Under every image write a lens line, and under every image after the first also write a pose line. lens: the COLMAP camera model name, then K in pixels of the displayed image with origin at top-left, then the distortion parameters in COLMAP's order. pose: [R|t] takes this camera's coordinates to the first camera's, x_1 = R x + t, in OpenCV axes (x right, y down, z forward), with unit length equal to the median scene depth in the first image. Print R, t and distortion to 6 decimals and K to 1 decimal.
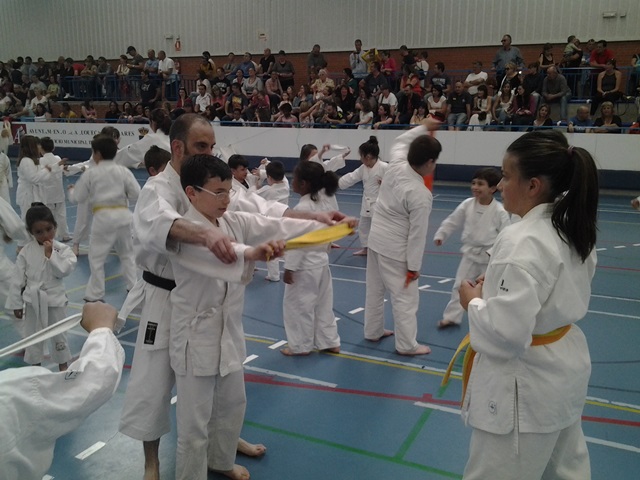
lens RADIAL K [[708.3, 0, 245.8], [0, 708.3, 239.5], [0, 0, 1]] dist [0.006668, 0.011070]
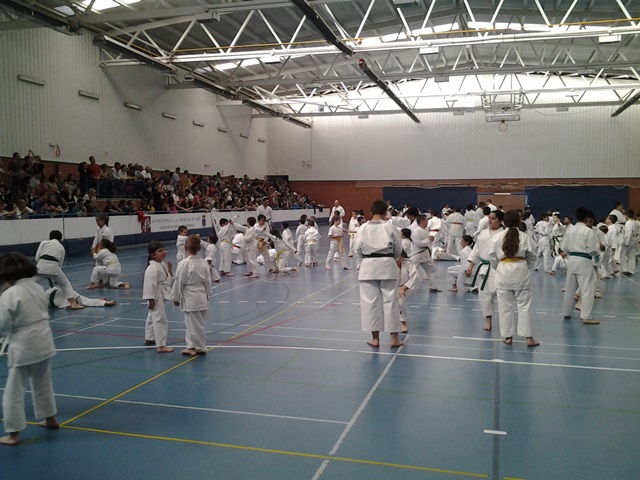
lens RADIAL K [[624.6, 0, 329.4], [0, 624.6, 252.0], [0, 0, 1]] dist [0.067353, -0.155587]
pose [[-0.254565, -0.080168, 0.963727, -1.457253], [0.181133, 0.974968, 0.128949, -0.185651], [-0.949941, 0.207389, -0.233672, 0.967460]]
